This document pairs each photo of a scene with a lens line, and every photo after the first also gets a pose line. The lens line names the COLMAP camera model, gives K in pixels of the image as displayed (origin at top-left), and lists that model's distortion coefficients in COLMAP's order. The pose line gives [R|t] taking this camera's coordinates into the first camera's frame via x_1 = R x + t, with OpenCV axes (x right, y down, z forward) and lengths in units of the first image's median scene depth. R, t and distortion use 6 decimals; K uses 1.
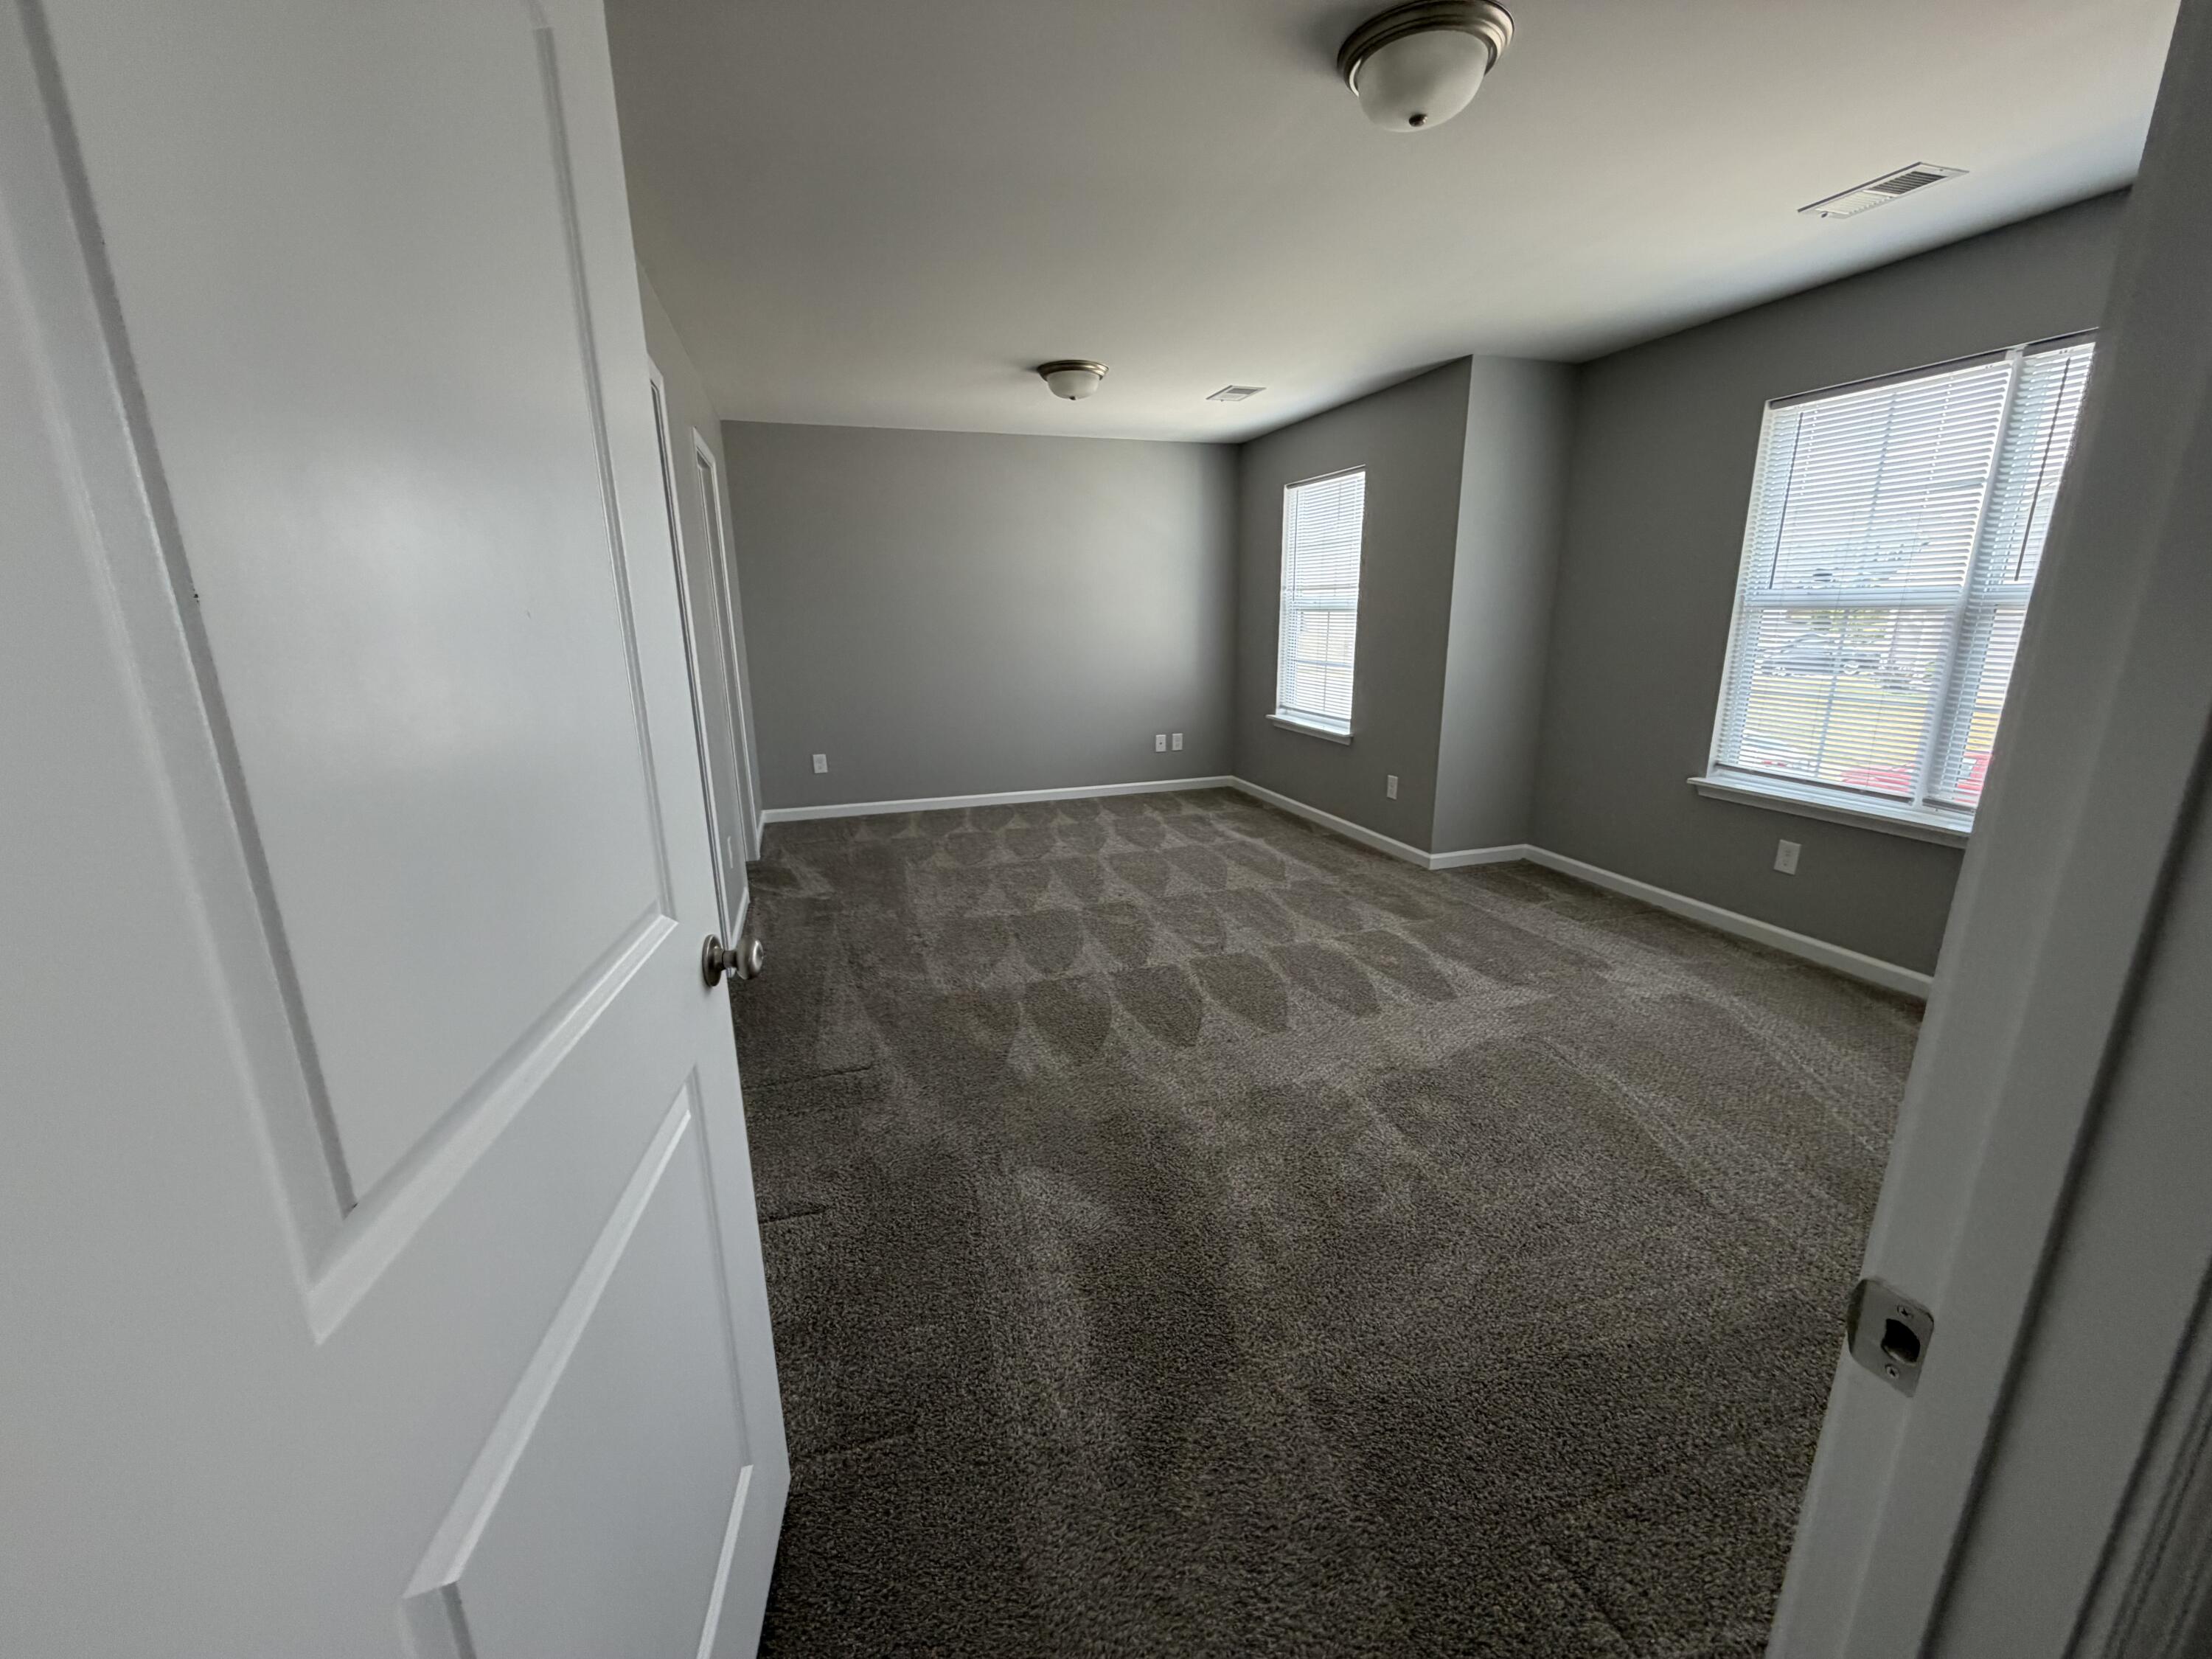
lens RADIAL K [[879.2, 0, 1100.7], [0, 879.2, 831.6], [0, 0, 1]] dist [-0.001196, -0.000064]
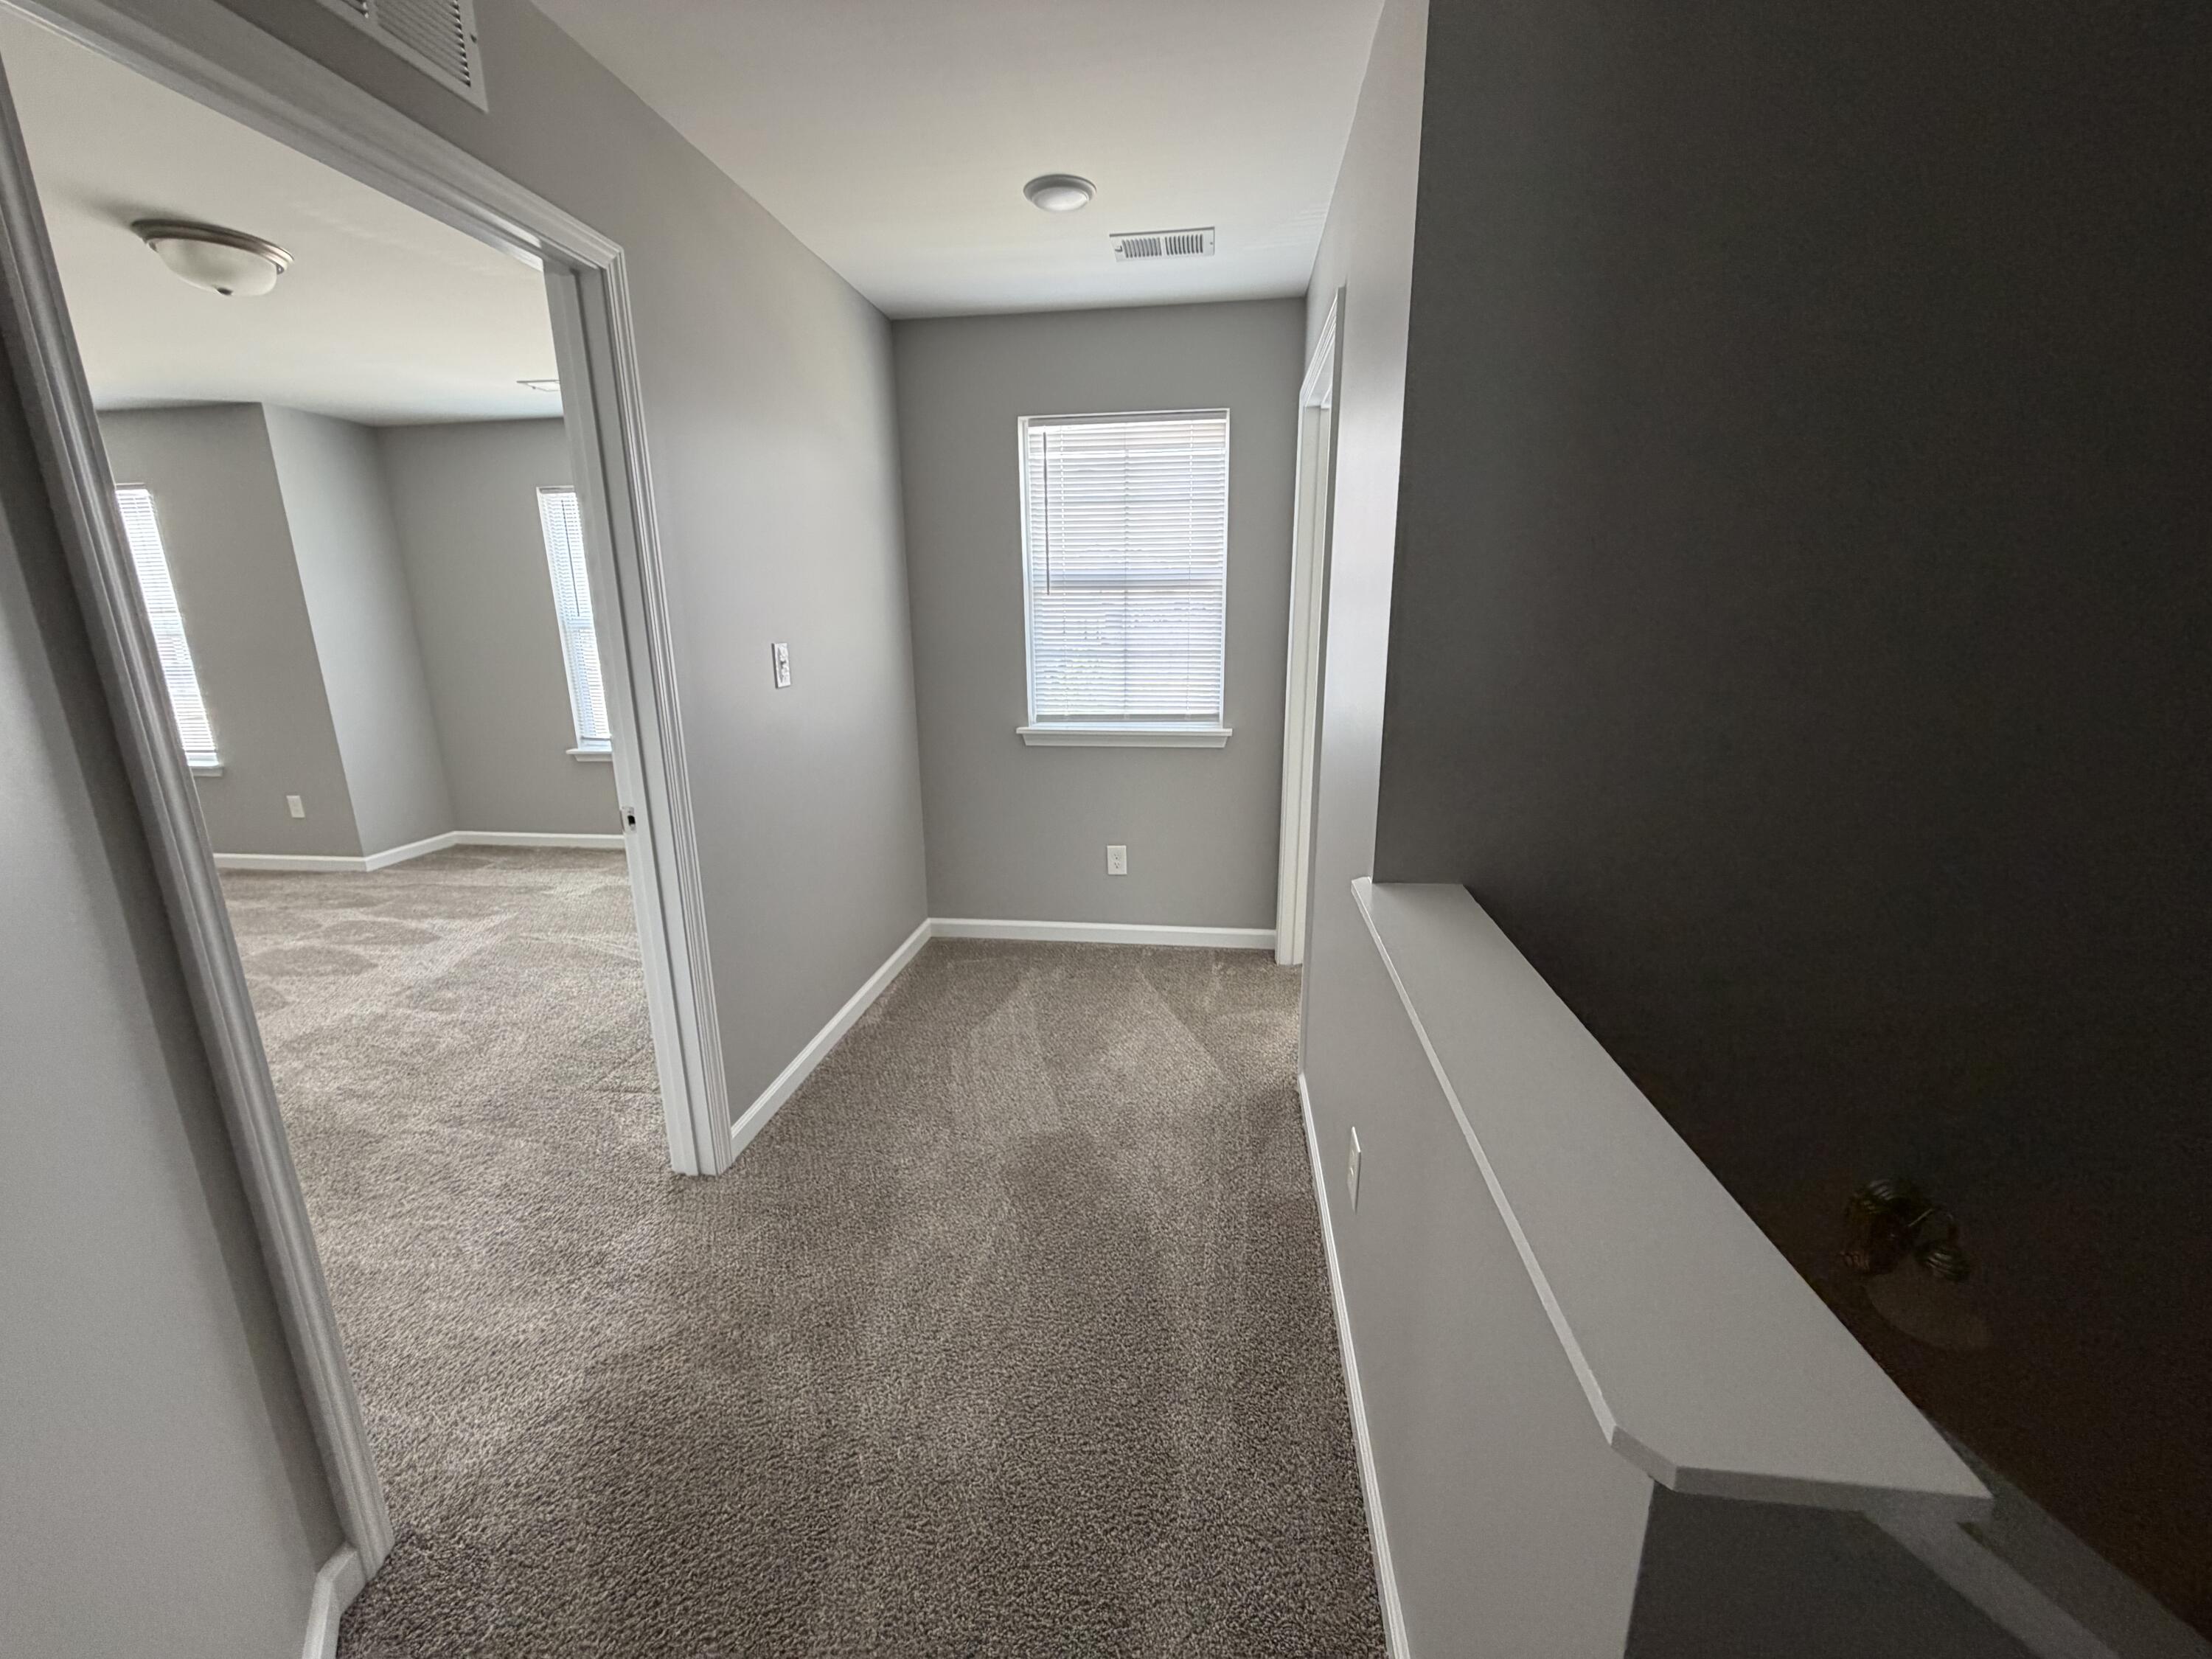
lens RADIAL K [[879.2, 0, 1100.7], [0, 879.2, 831.6], [0, 0, 1]] dist [-0.001196, -0.000064]
pose [[0.422268, -0.215140, 0.880571, -0.232874], [0.233377, 0.964482, 0.123728, 0.090476], [-0.875914, 0.153259, 0.457479, -0.367001]]
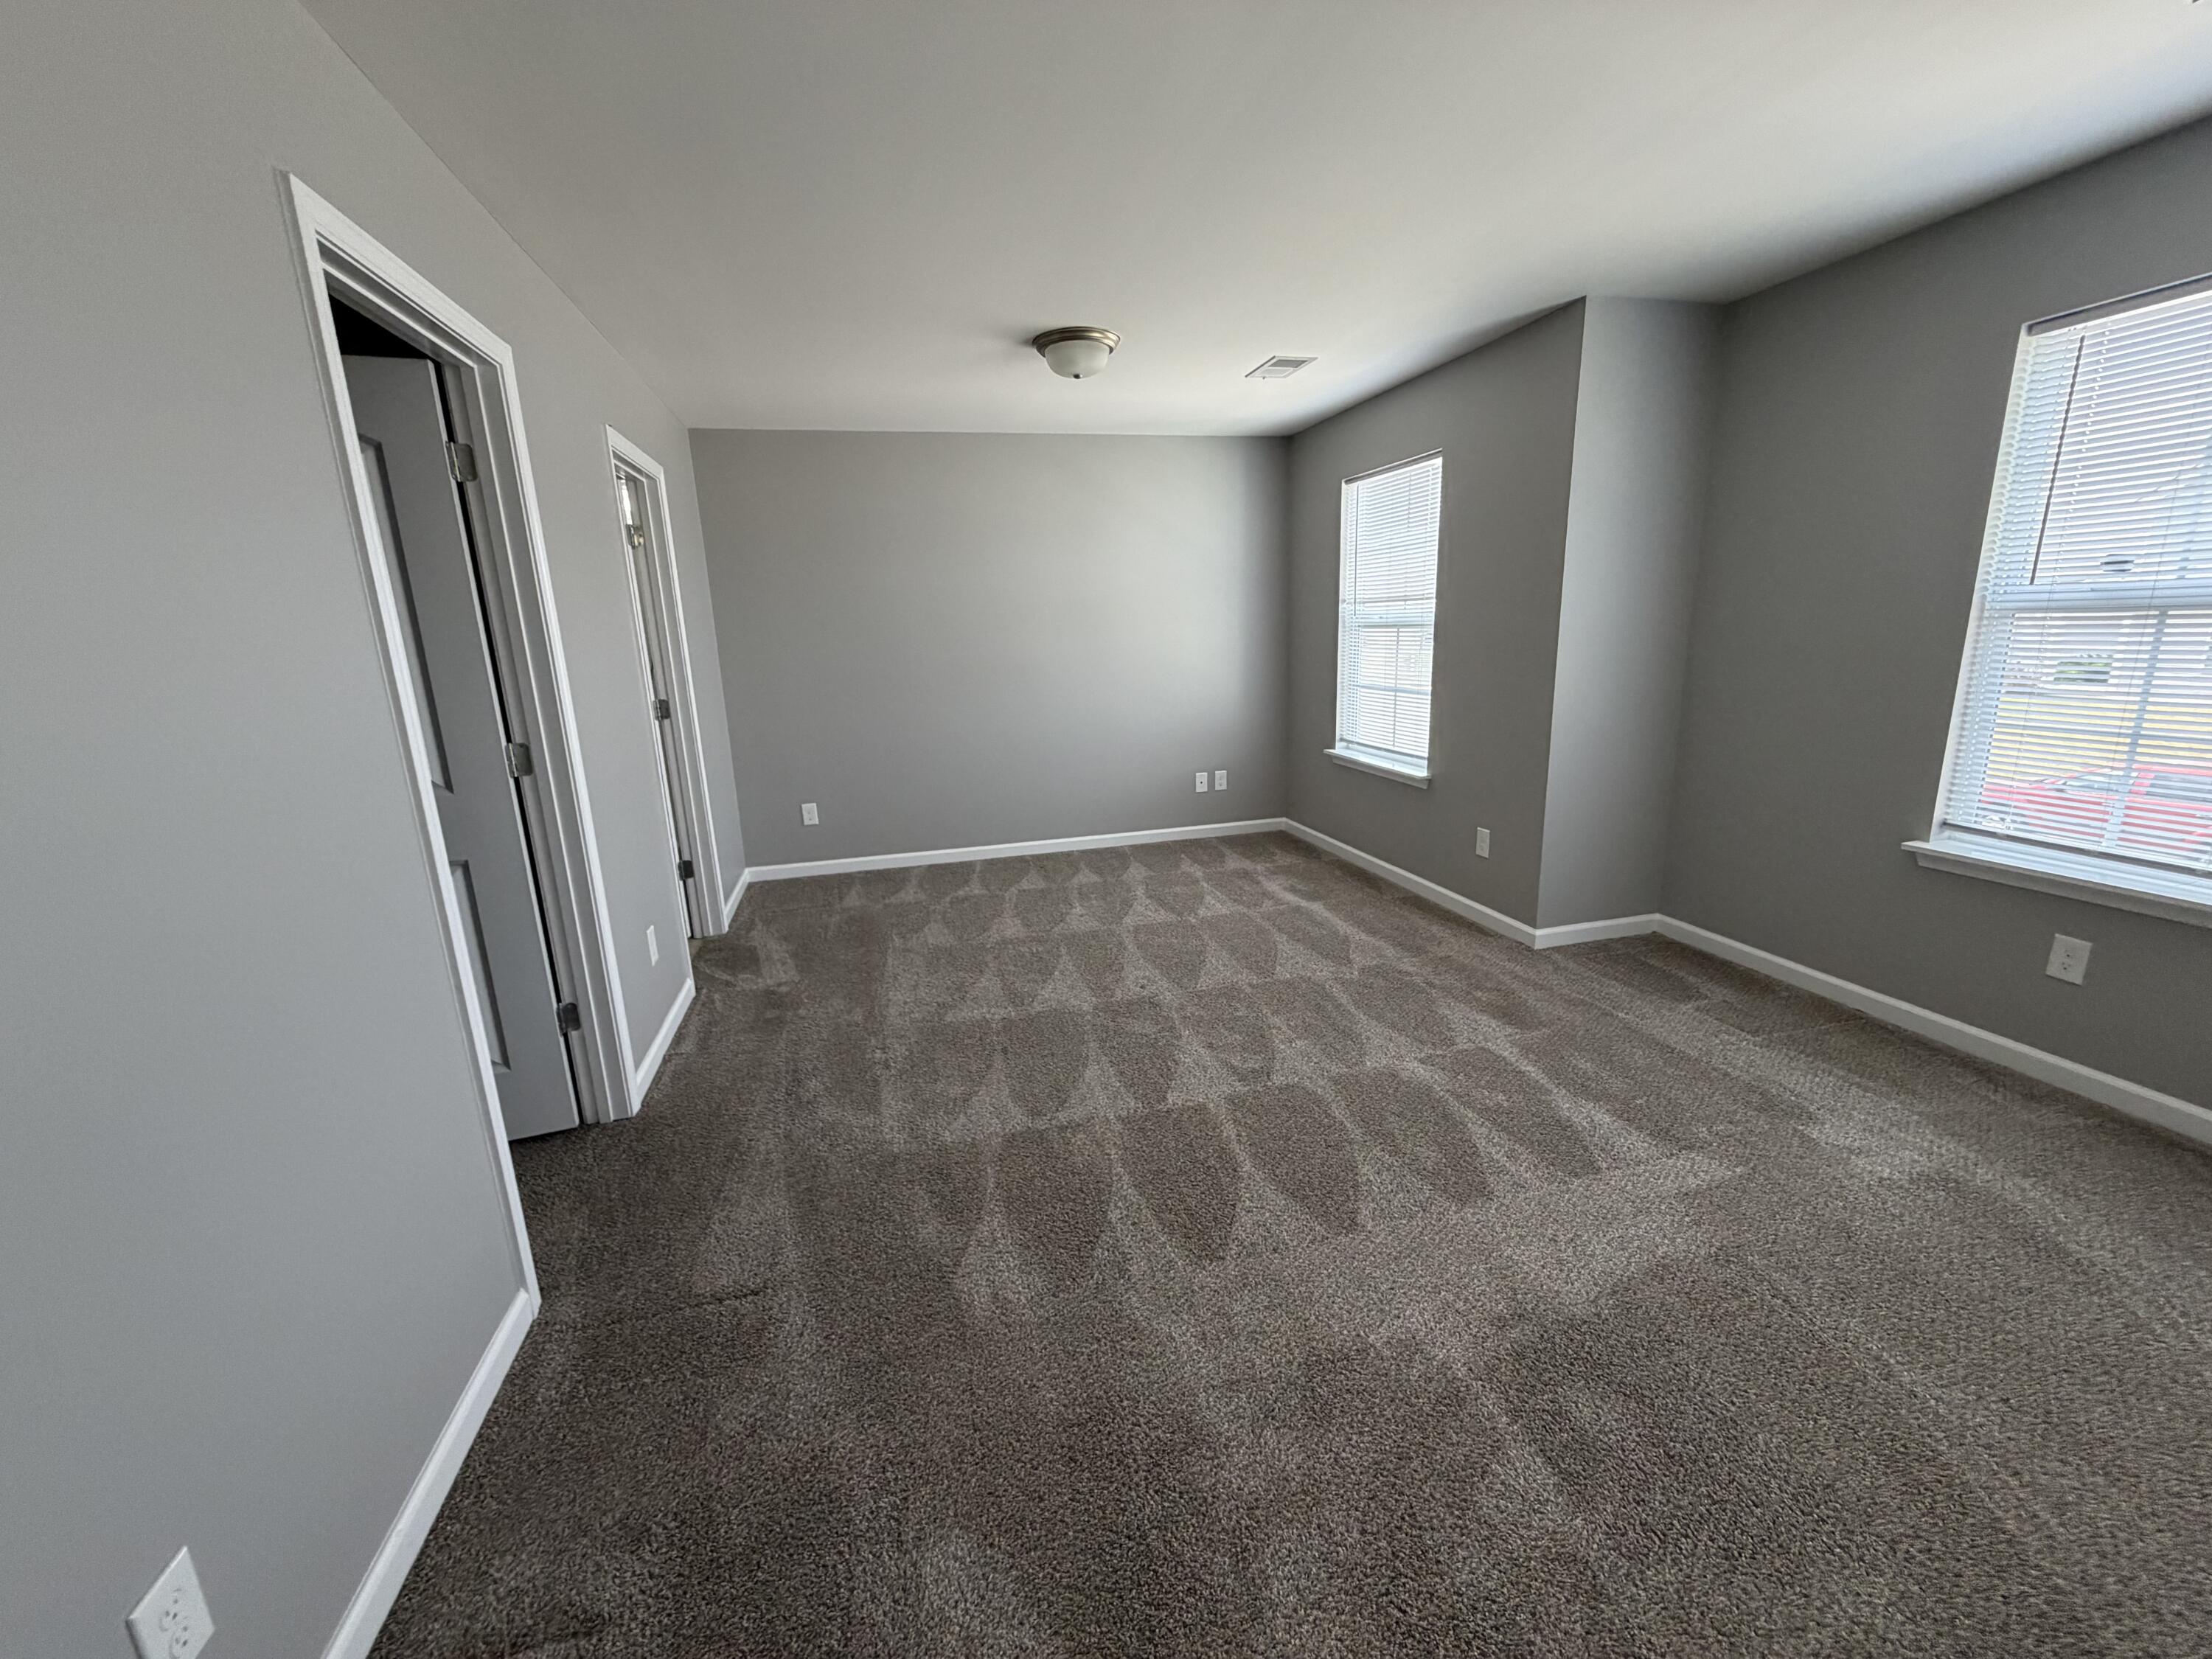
lens RADIAL K [[879.2, 0, 1100.7], [0, 879.2, 831.6], [0, 0, 1]] dist [-0.001196, -0.000064]
pose [[0.997810, -0.010016, -0.065375, 0.044063], [0.008727, 0.999762, -0.019976, -0.062408], [0.065560, 0.019362, 0.997661, 0.222370]]
